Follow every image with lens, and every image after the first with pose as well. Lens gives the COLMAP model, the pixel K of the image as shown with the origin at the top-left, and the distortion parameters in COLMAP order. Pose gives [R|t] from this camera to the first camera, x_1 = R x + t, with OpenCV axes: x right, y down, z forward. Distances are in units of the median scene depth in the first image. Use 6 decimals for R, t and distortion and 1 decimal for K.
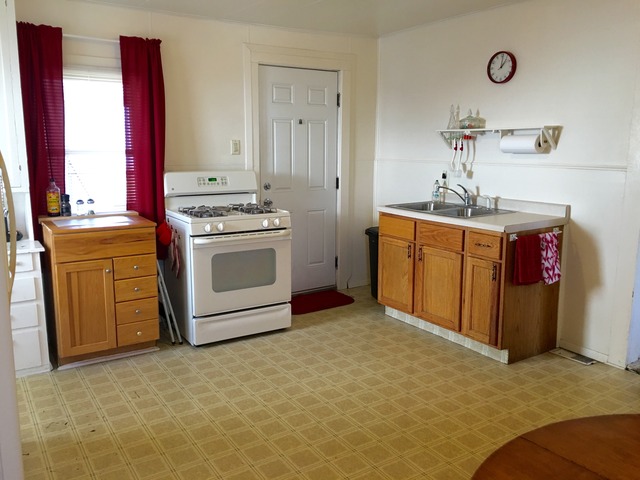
lens RADIAL K [[541.2, 0, 317.6], [0, 541.2, 237.6], [0, 0, 1]] dist [0.067622, -0.079853]
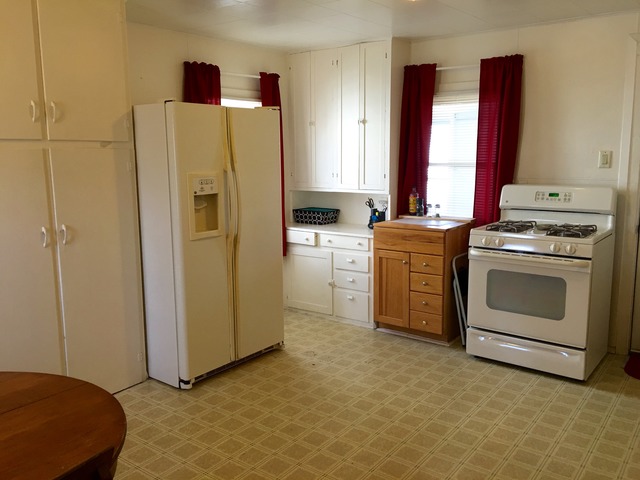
lens RADIAL K [[541.2, 0, 315.6], [0, 541.2, 235.1], [0, 0, 1]] dist [0.067622, -0.079853]
pose [[0.341989, 0.132147, -0.930366, 0.619824], [-0.151910, 0.984815, 0.084041, -0.065332], [0.927344, 0.112591, 0.356870, 0.354198]]
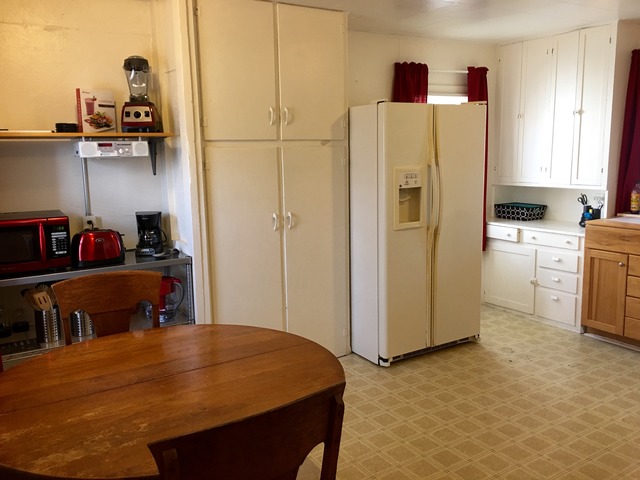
lens RADIAL K [[541.2, 0, 316.6], [0, 541.2, 236.1], [0, 0, 1]] dist [0.067622, -0.079853]
pose [[-0.006156, 0.151880, -0.988380, 0.673947], [-0.154026, 0.976459, 0.151008, -0.064515], [0.988048, 0.153166, 0.017382, 0.332182]]
